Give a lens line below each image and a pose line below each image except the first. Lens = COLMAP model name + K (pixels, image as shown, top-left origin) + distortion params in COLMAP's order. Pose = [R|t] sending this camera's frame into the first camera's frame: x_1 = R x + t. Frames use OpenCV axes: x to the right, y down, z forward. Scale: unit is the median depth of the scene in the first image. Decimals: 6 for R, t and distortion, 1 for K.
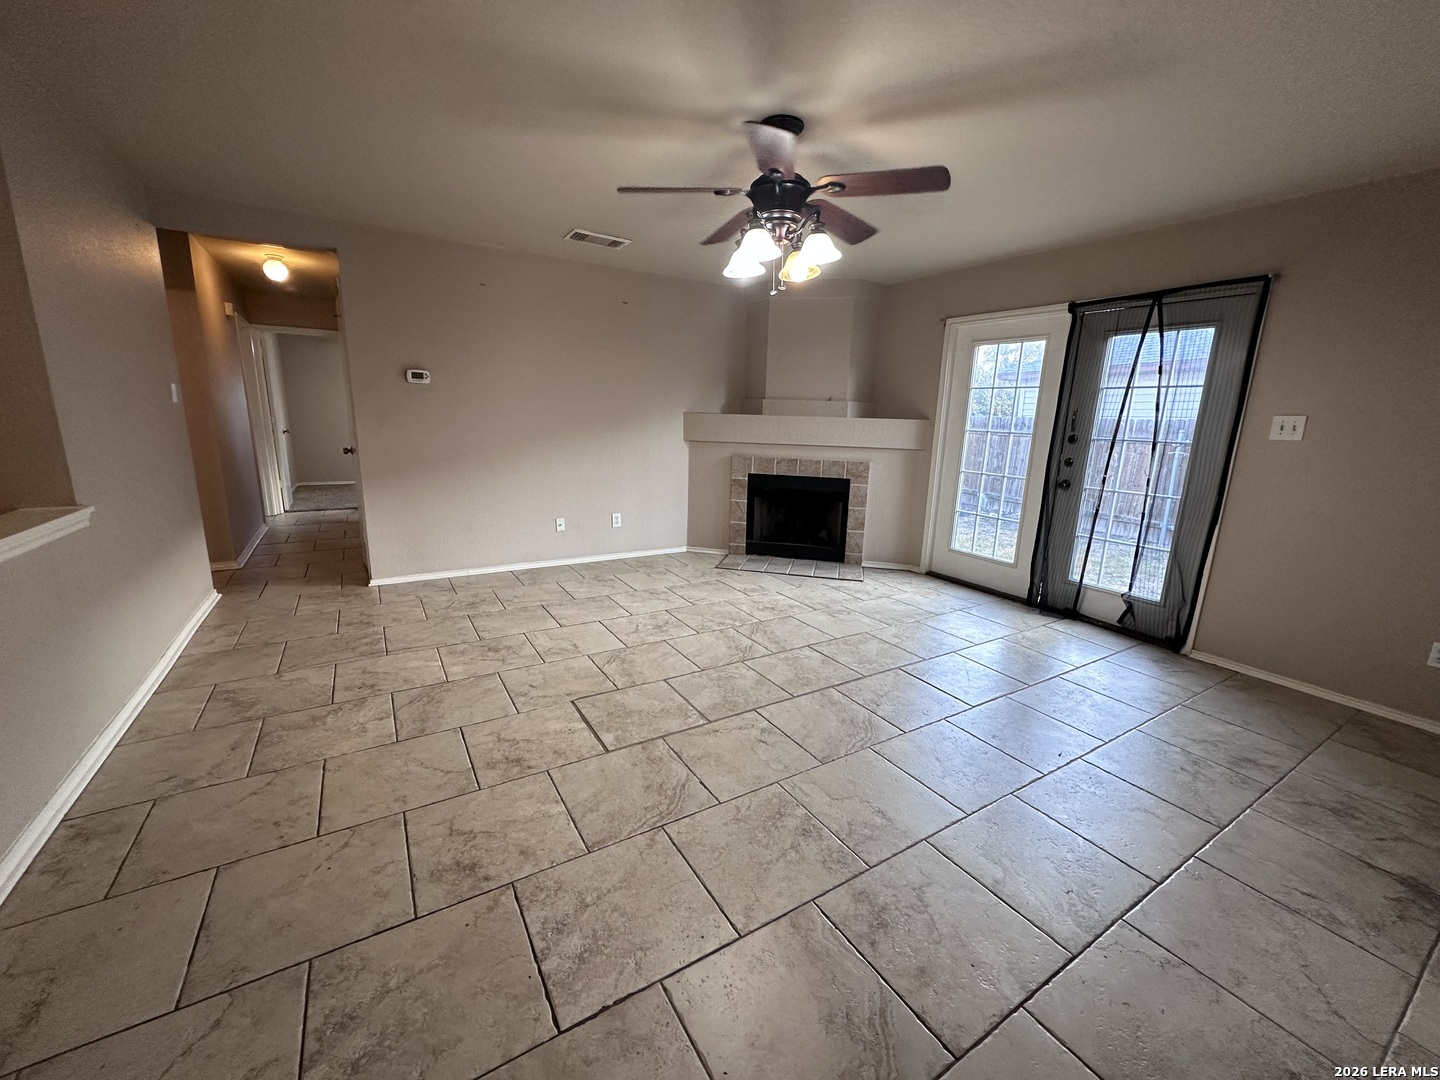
lens RADIAL K [[574.8, 0, 720.0], [0, 574.8, 540.0], [0, 0, 1]] dist [-0.001907, 0.000366]
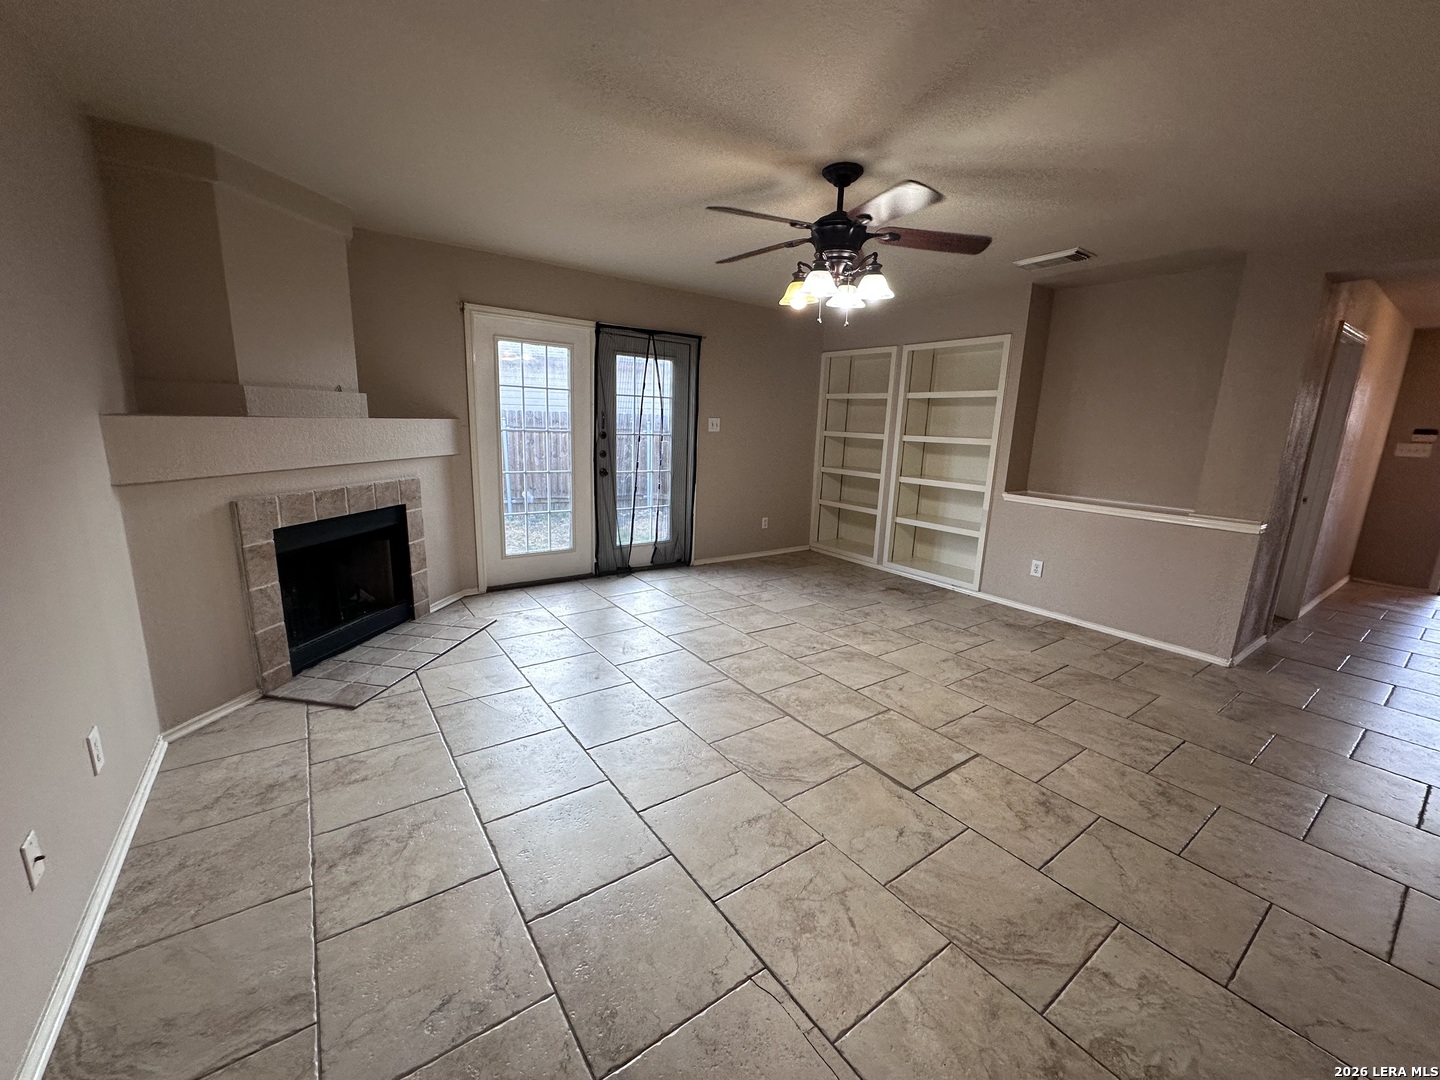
lens RADIAL K [[564.0, 0, 729.7], [0, 564.0, 539.3], [0, 0, 1]] dist [-0.003302, -0.000171]
pose [[-0.073060, -0.236501, 0.968881, -0.662944], [0.177138, 0.952954, 0.245970, -0.222676], [-0.981471, 0.189596, -0.027729, 0.851424]]
